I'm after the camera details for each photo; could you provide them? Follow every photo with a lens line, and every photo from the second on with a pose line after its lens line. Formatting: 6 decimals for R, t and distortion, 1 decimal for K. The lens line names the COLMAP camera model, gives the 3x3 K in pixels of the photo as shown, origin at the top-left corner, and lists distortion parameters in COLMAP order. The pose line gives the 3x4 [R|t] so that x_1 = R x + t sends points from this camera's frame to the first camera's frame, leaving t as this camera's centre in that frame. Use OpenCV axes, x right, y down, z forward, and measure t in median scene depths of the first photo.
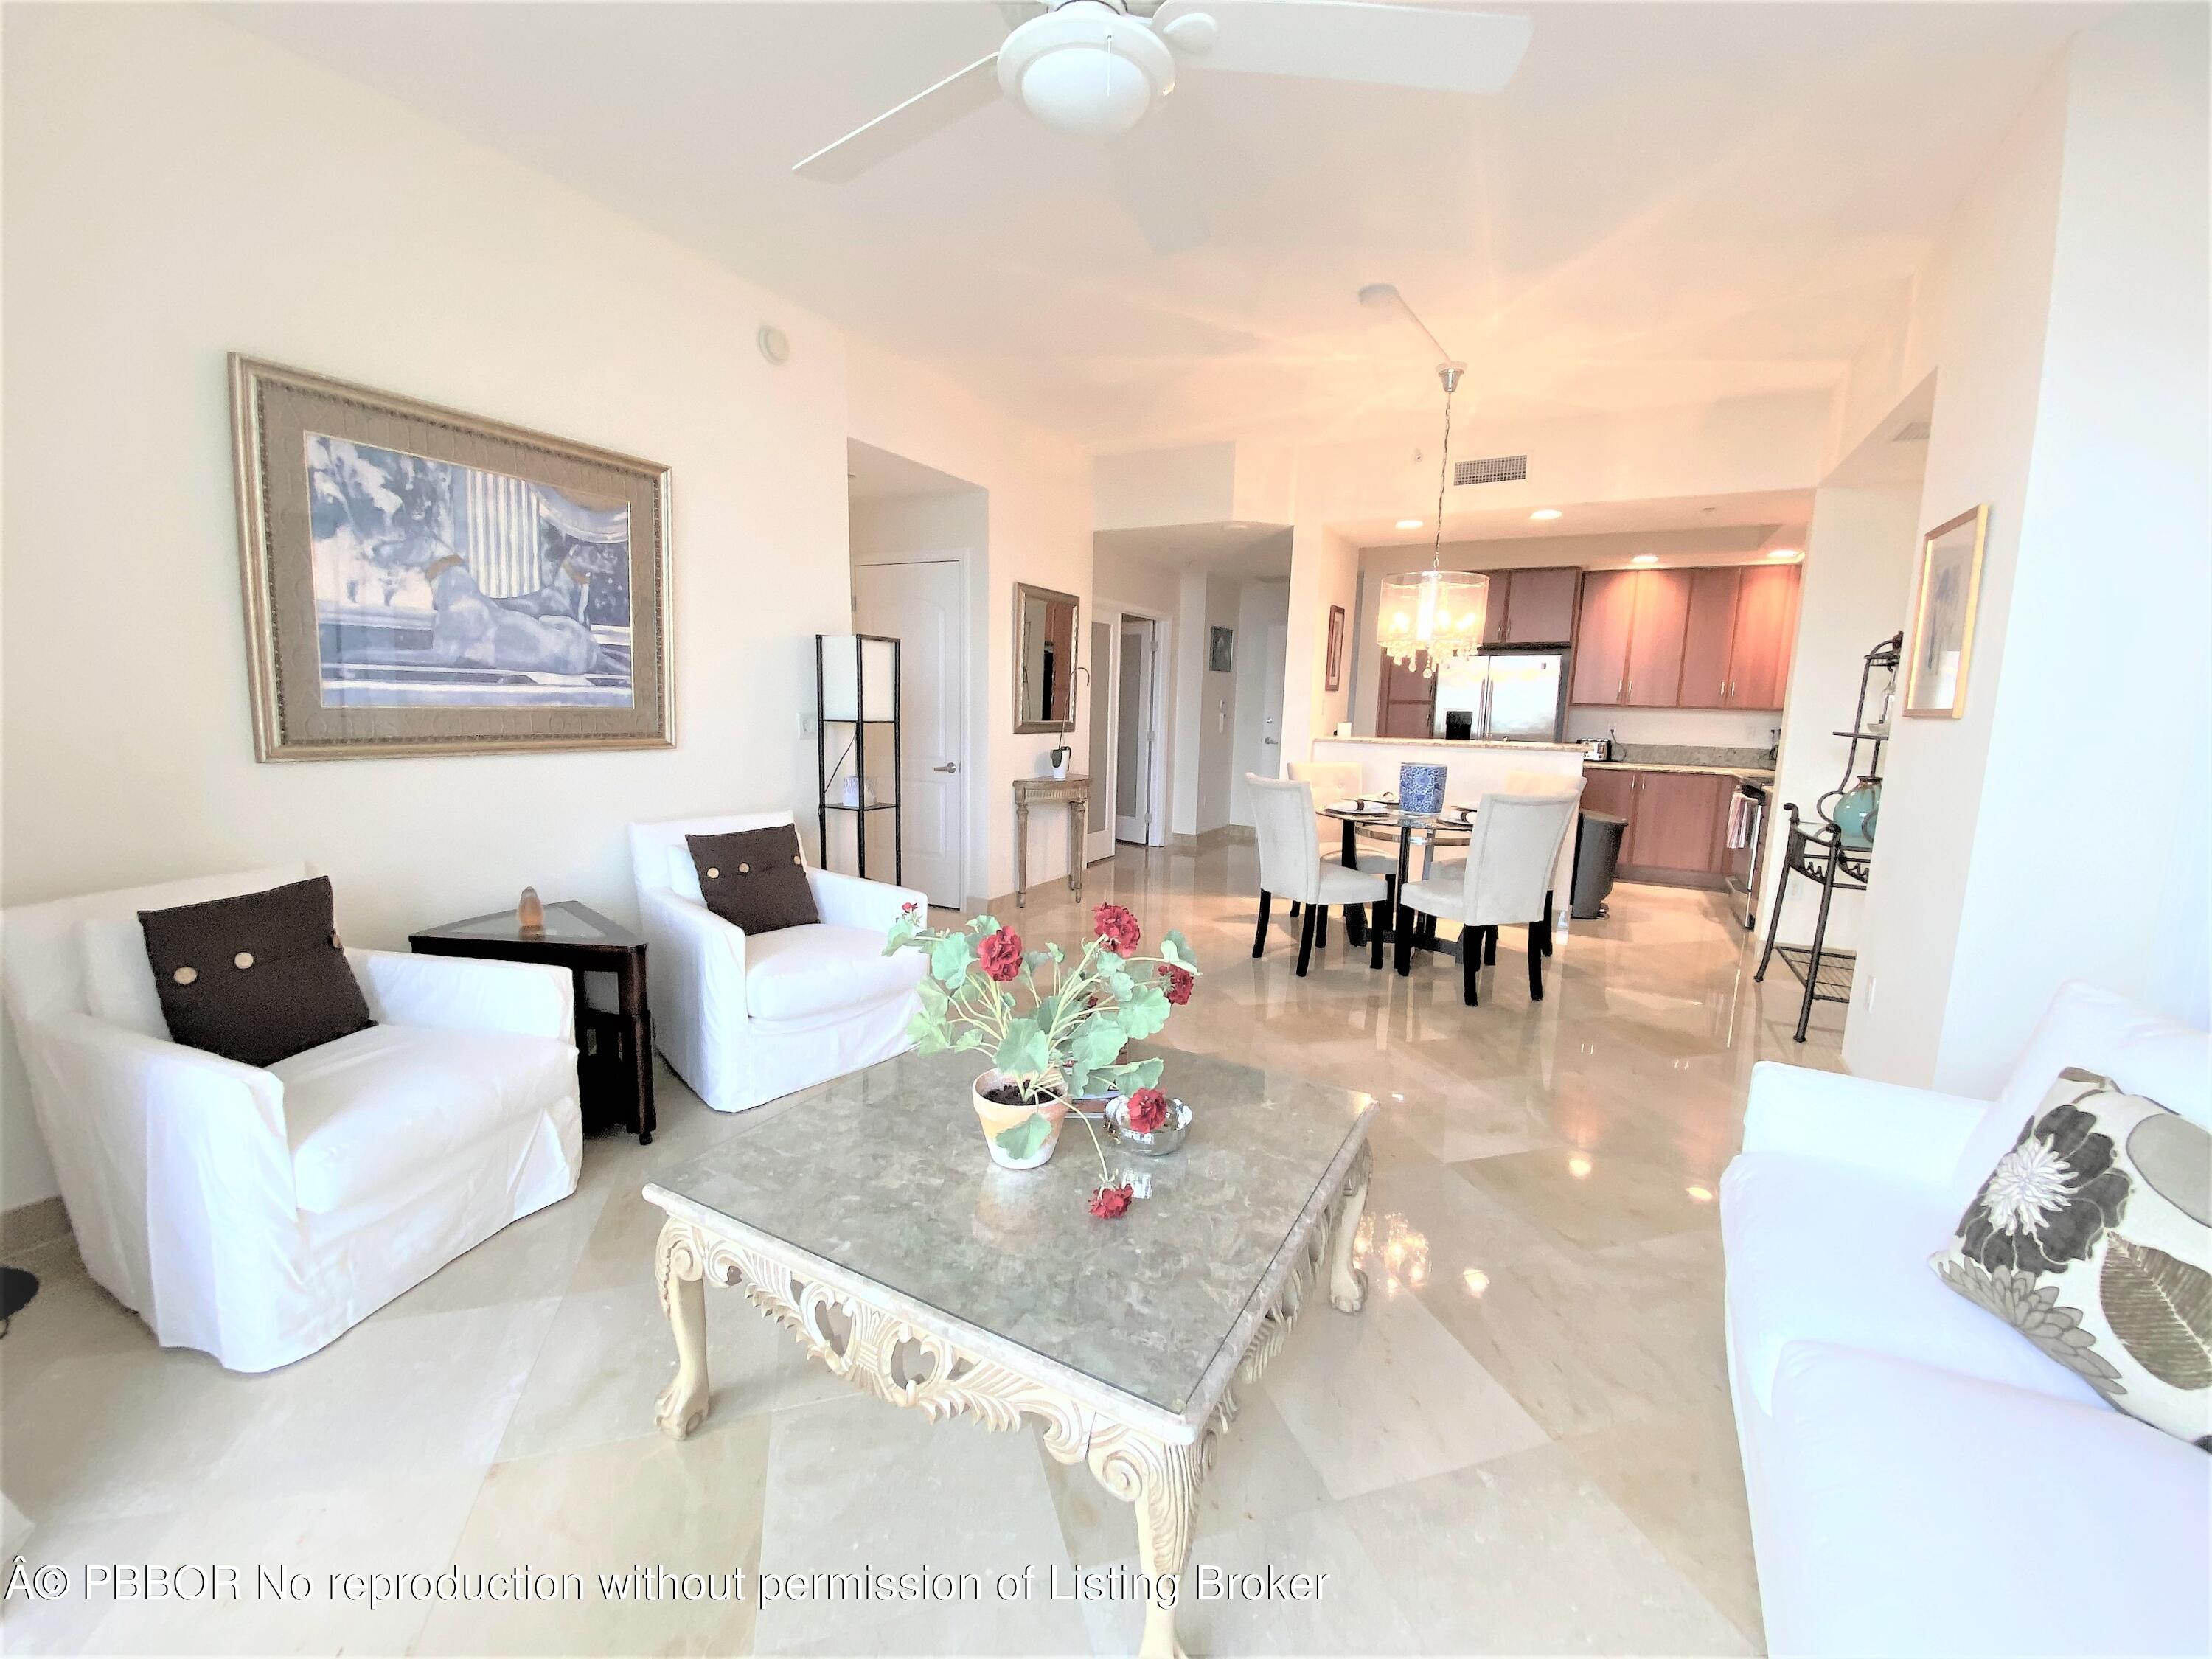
lens RADIAL K [[890.3, 0, 1106.0], [0, 890.3, 829.5], [0, 0, 1]] dist [0.043763, -0.033682]
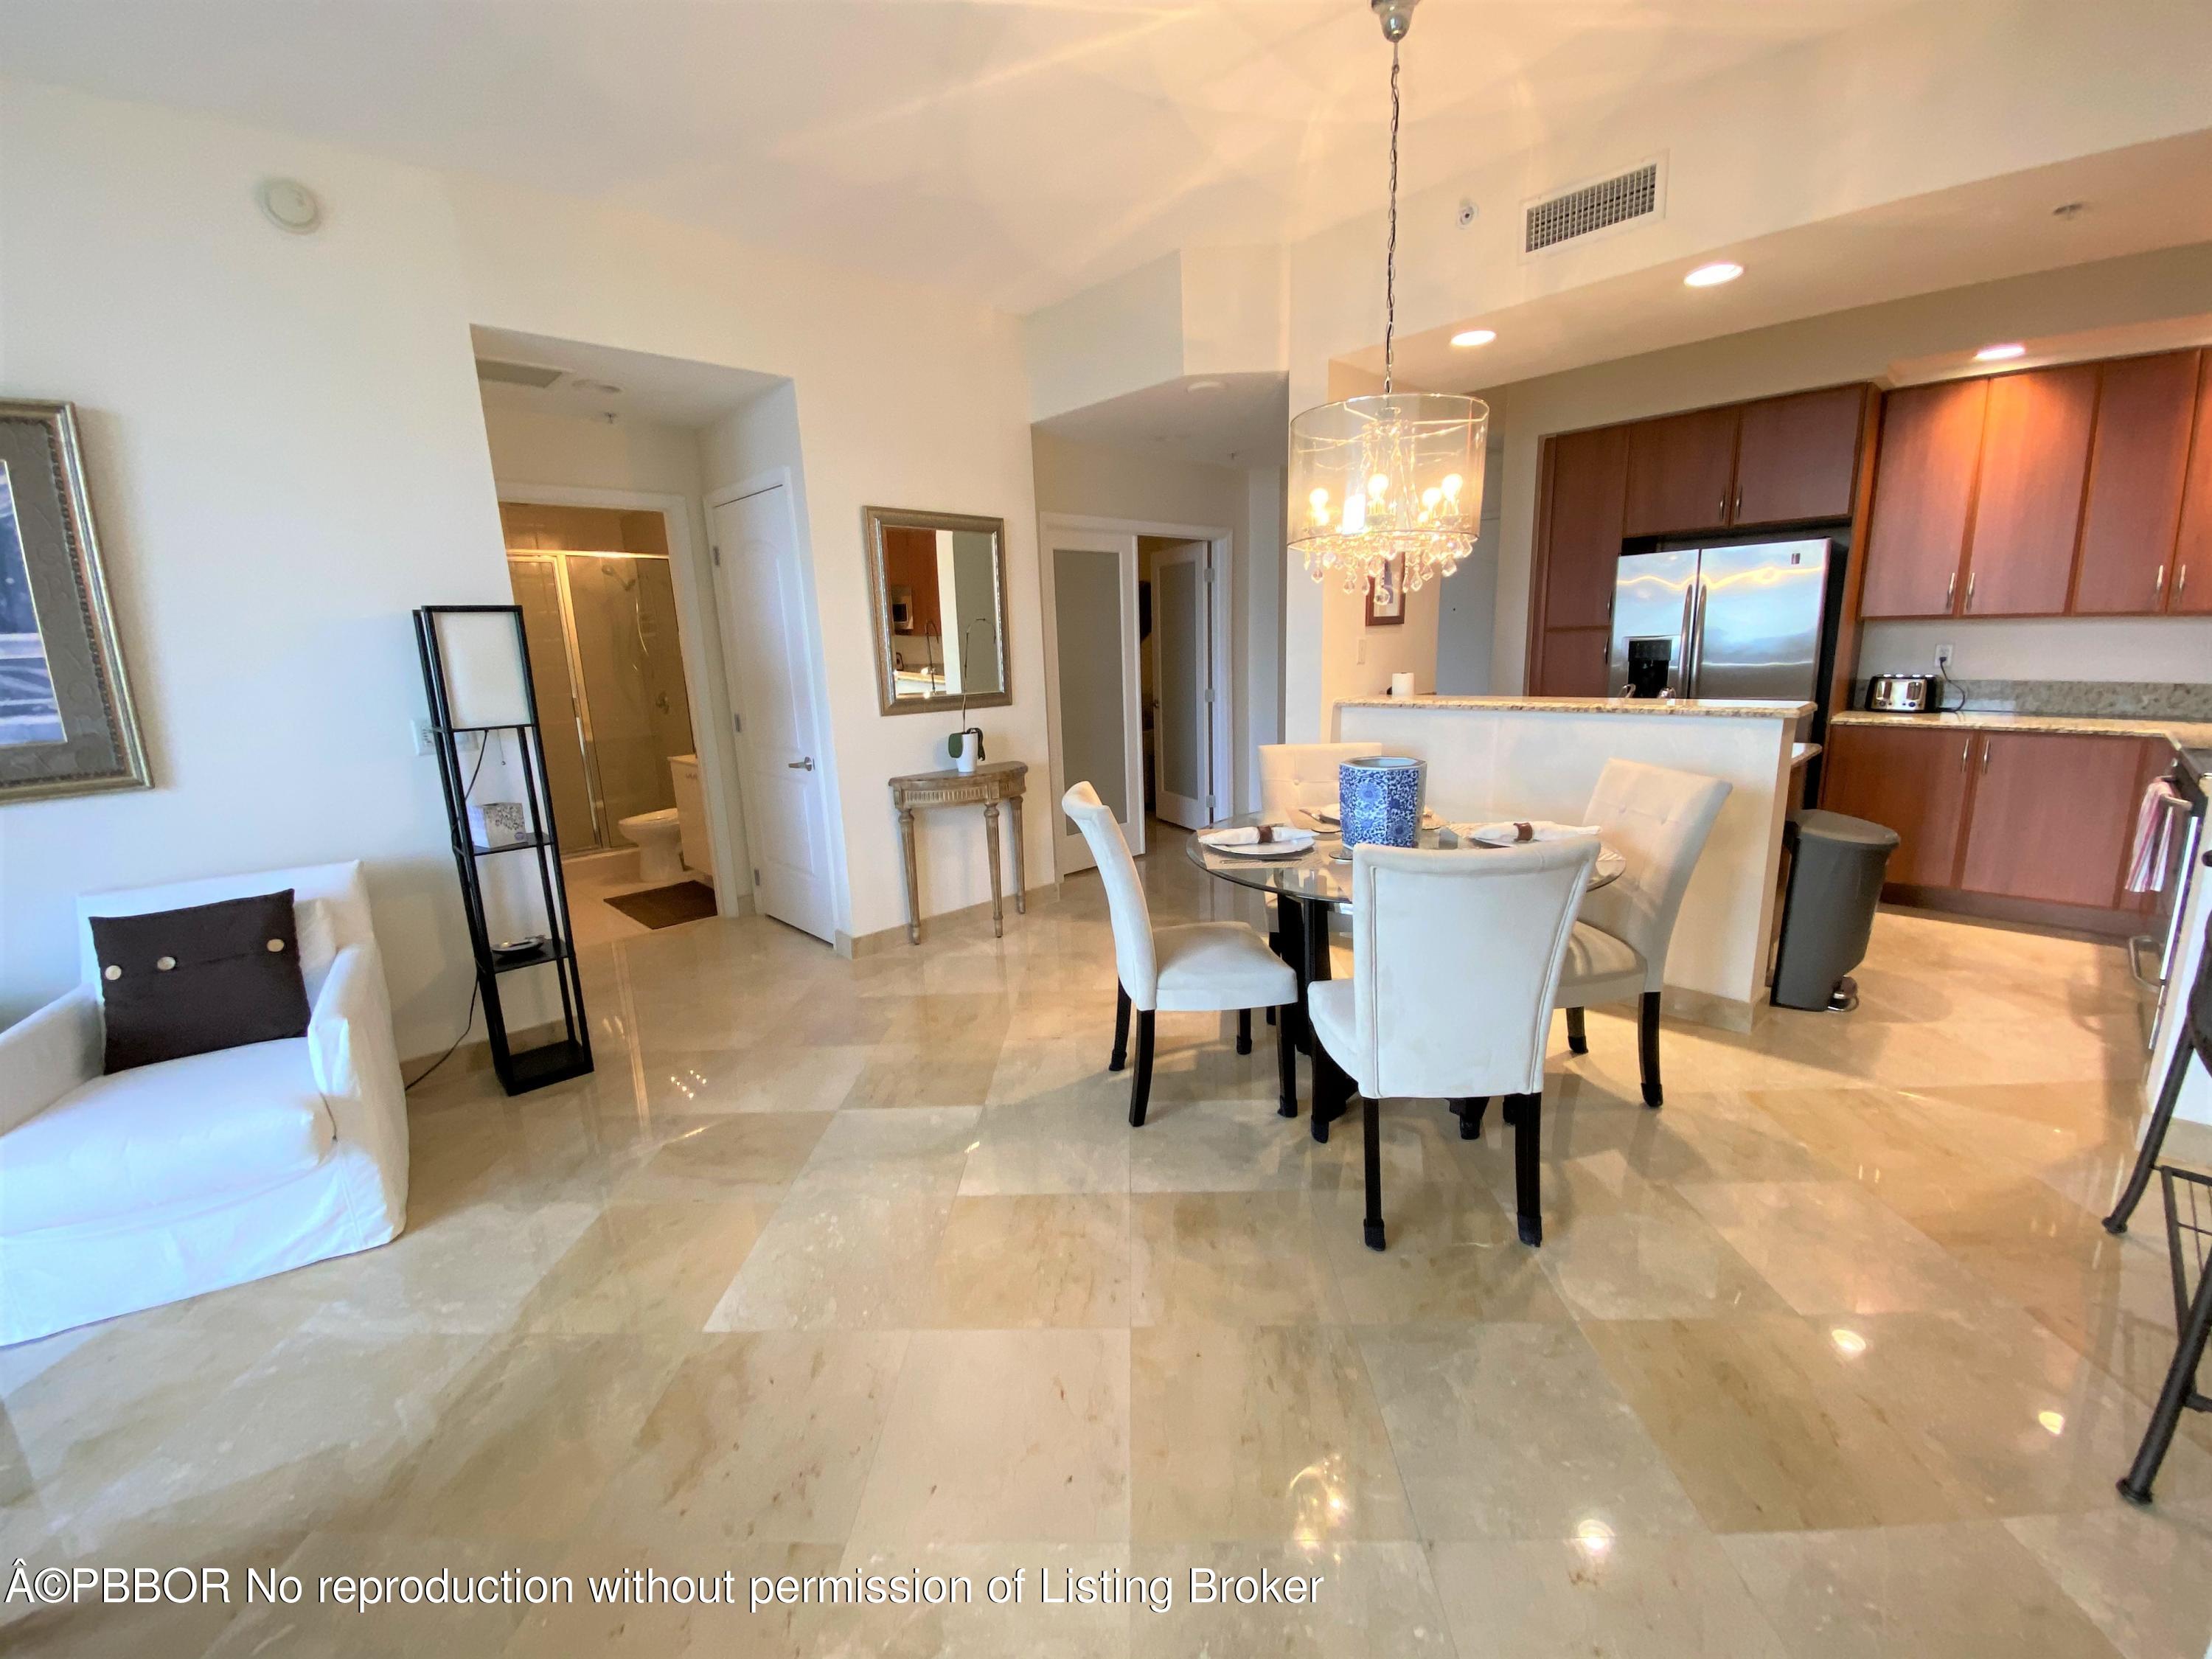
lens RADIAL K [[891.6, 0, 1102.5], [0, 891.6, 828.1], [0, 0, 1]] dist [0.027078, -0.024217]
pose [[0.946944, 0.006577, -0.321332, 0.386094], [0.013798, 0.998037, 0.061090, -0.071256], [0.321103, -0.062282, 0.944994, 0.434723]]
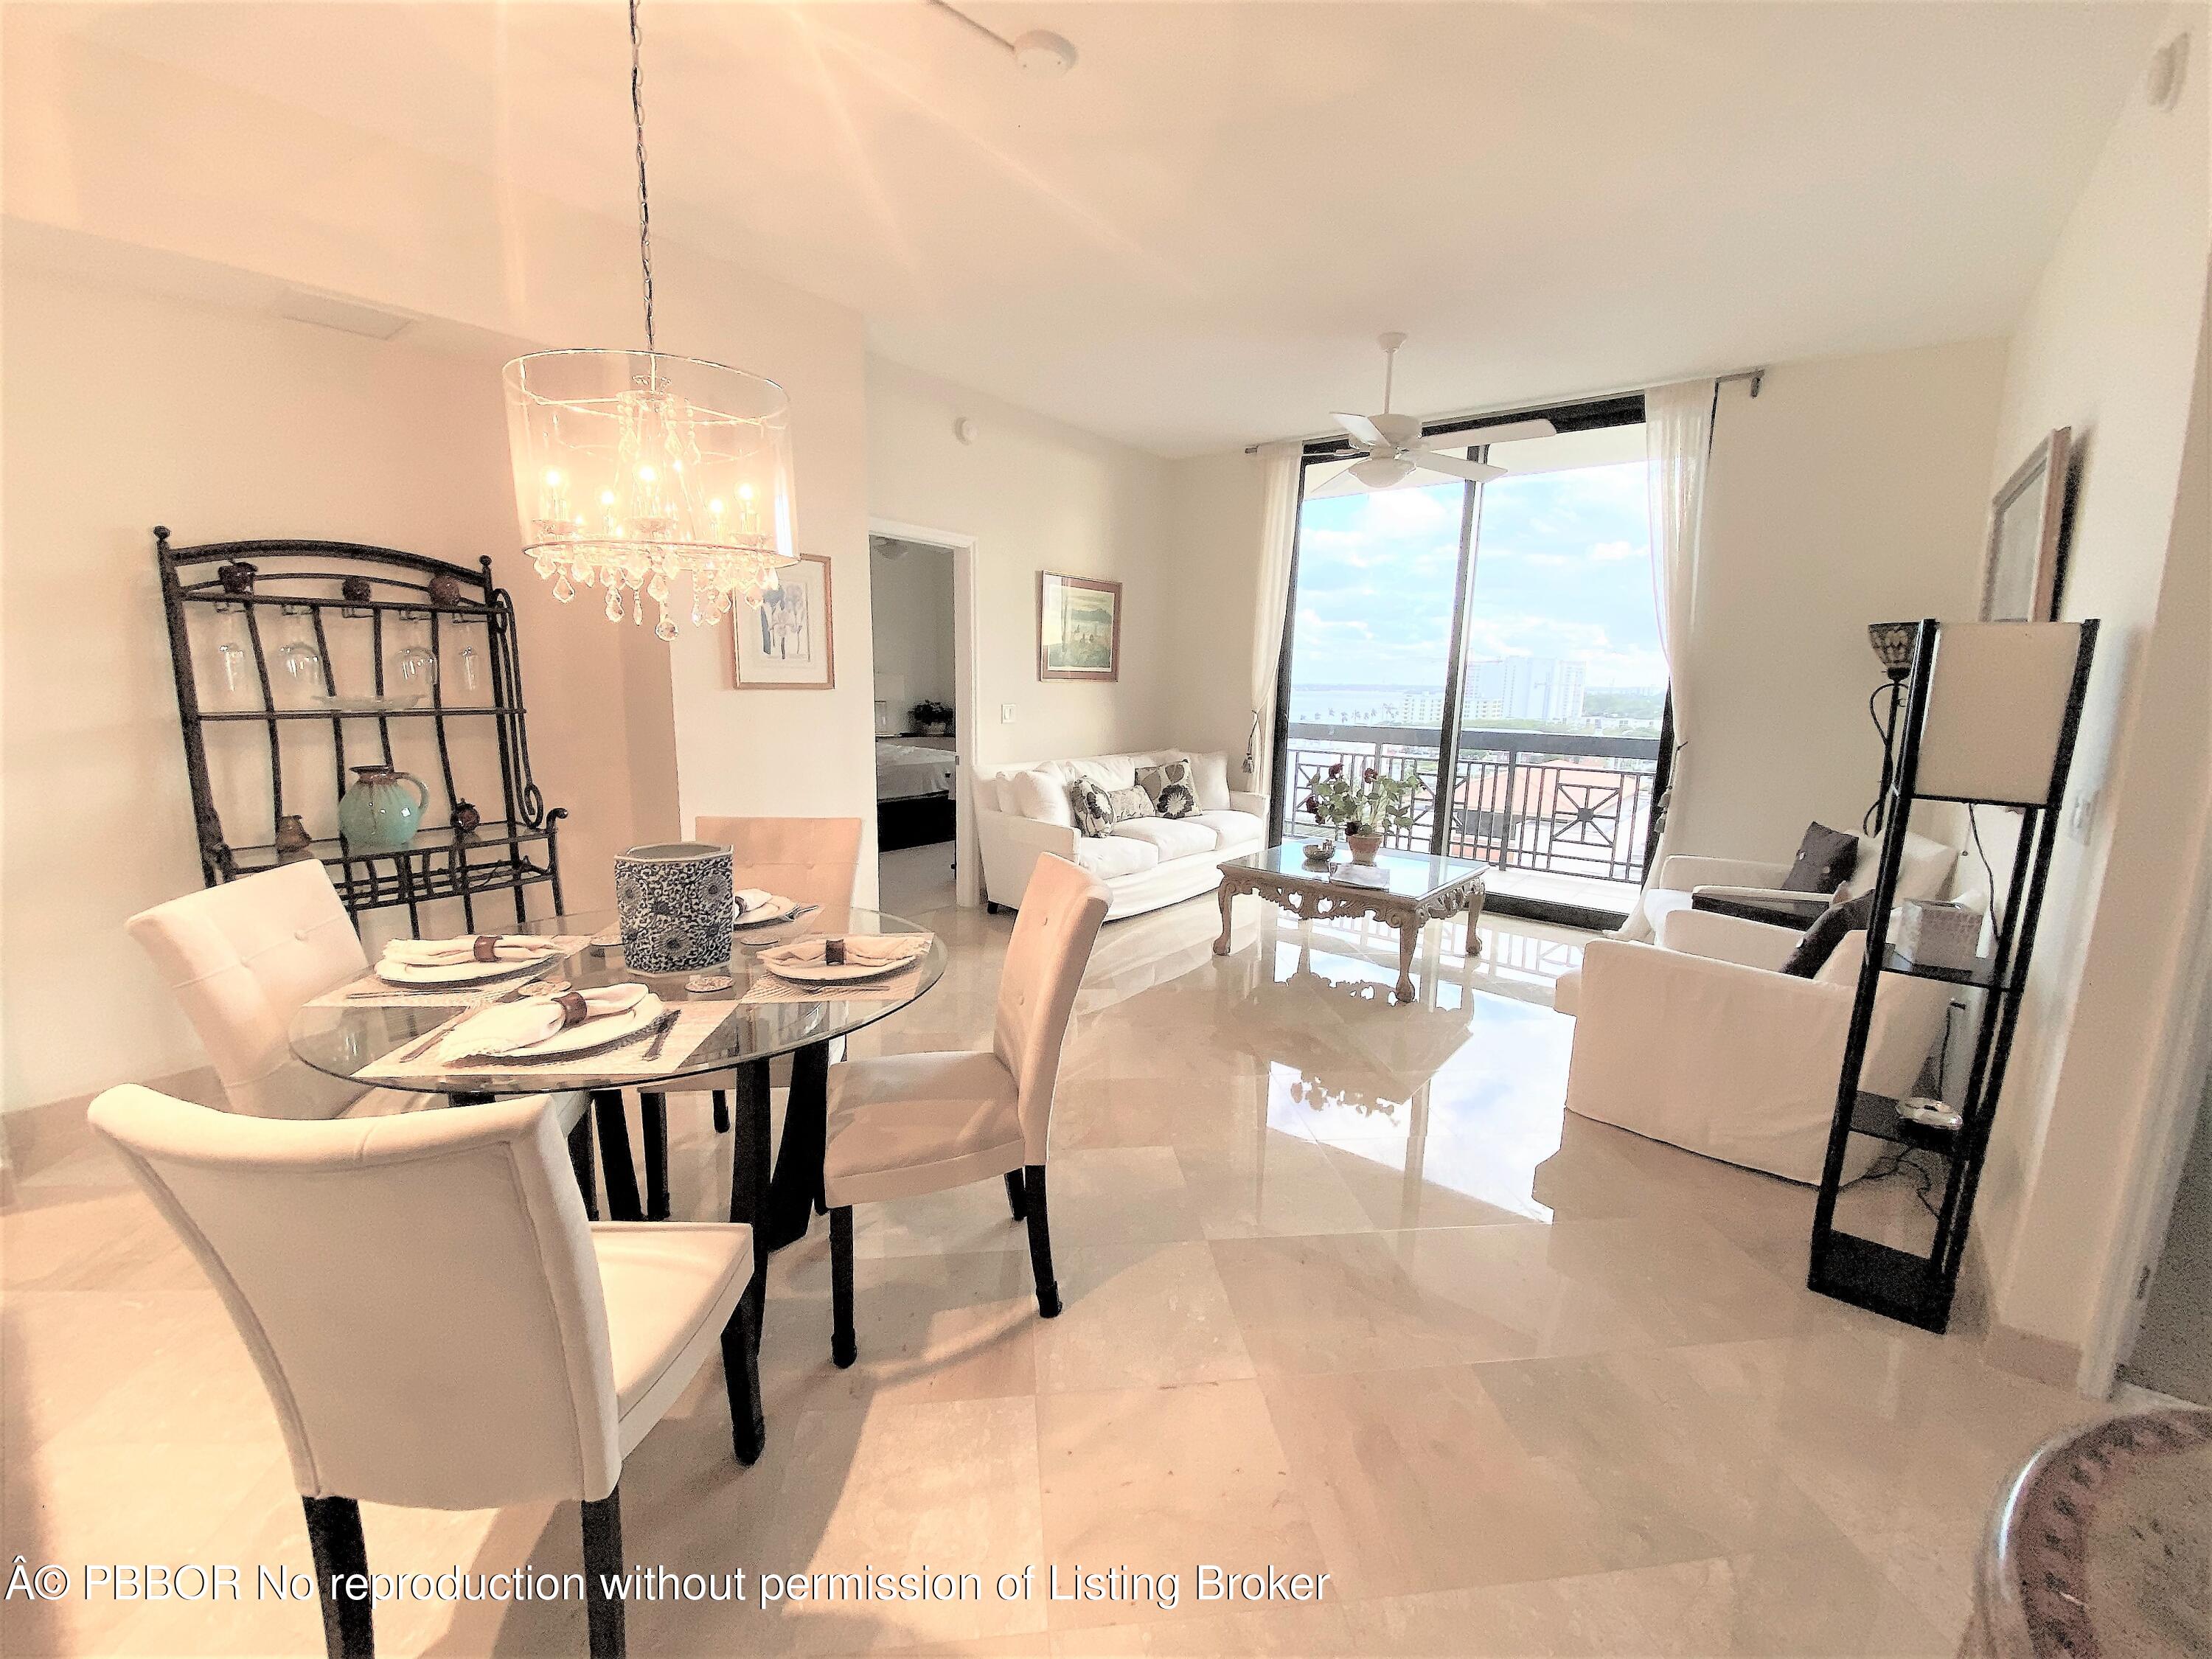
lens RADIAL K [[890.3, 0, 1106.0], [0, 890.3, 829.5], [0, 0, 1]] dist [0.043763, -0.033682]
pose [[-0.983374, -0.074484, 0.165613, 0.094501], [-0.018739, 0.948761, 0.315437, -0.228644], [-0.180623, 0.307089, -0.934383, 1.417617]]
